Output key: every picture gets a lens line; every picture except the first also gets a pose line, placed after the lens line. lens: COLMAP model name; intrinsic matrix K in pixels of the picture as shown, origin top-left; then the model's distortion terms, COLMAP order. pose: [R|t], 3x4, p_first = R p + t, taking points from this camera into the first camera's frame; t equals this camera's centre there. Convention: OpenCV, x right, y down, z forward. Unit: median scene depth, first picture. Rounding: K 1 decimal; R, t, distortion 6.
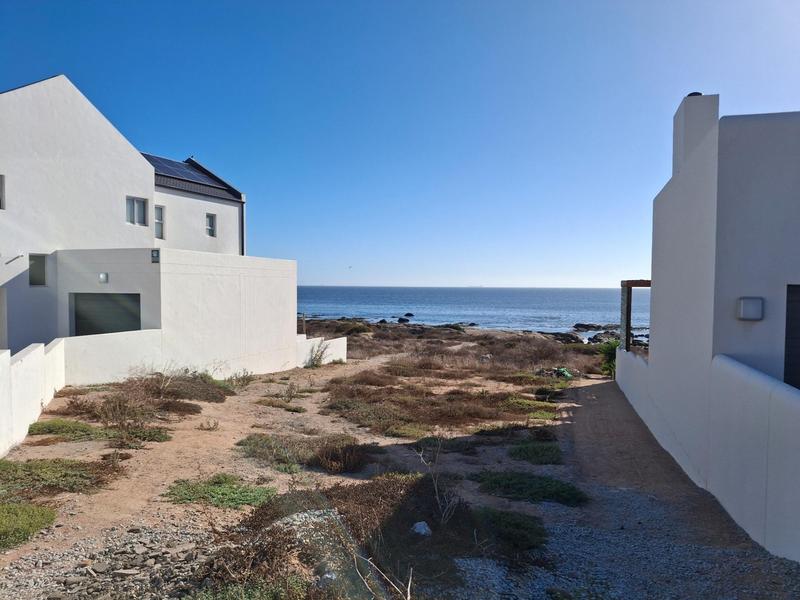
lens RADIAL K [[594.5, 0, 400.7], [0, 594.5, 302.7], [0, 0, 1]] dist [0.037272, -0.050603]
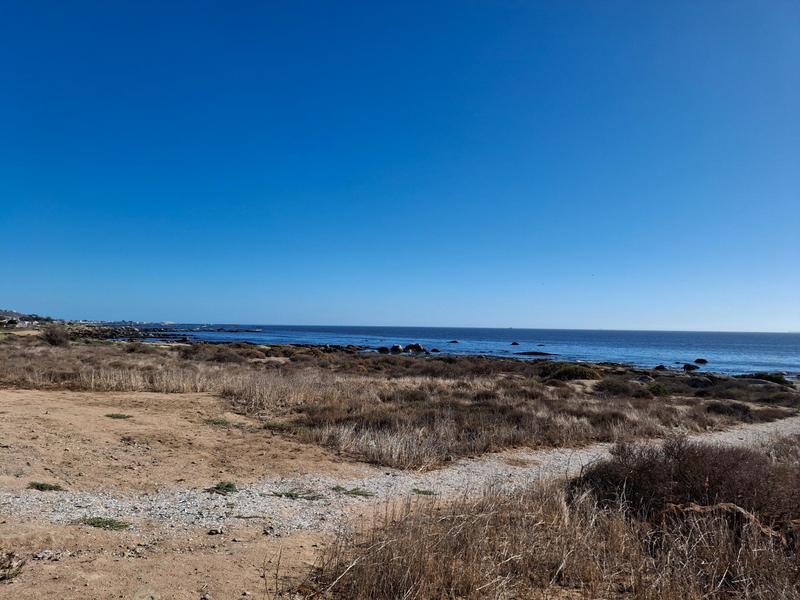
lens RADIAL K [[594.5, 0, 401.1], [0, 594.5, 299.6], [0, 0, 1]] dist [0.037272, -0.050603]
pose [[0.896432, -0.013526, -0.442975, 0.024410], [-0.021526, 0.997025, -0.074006, 0.015720], [0.442659, 0.075877, 0.893474, 0.318208]]
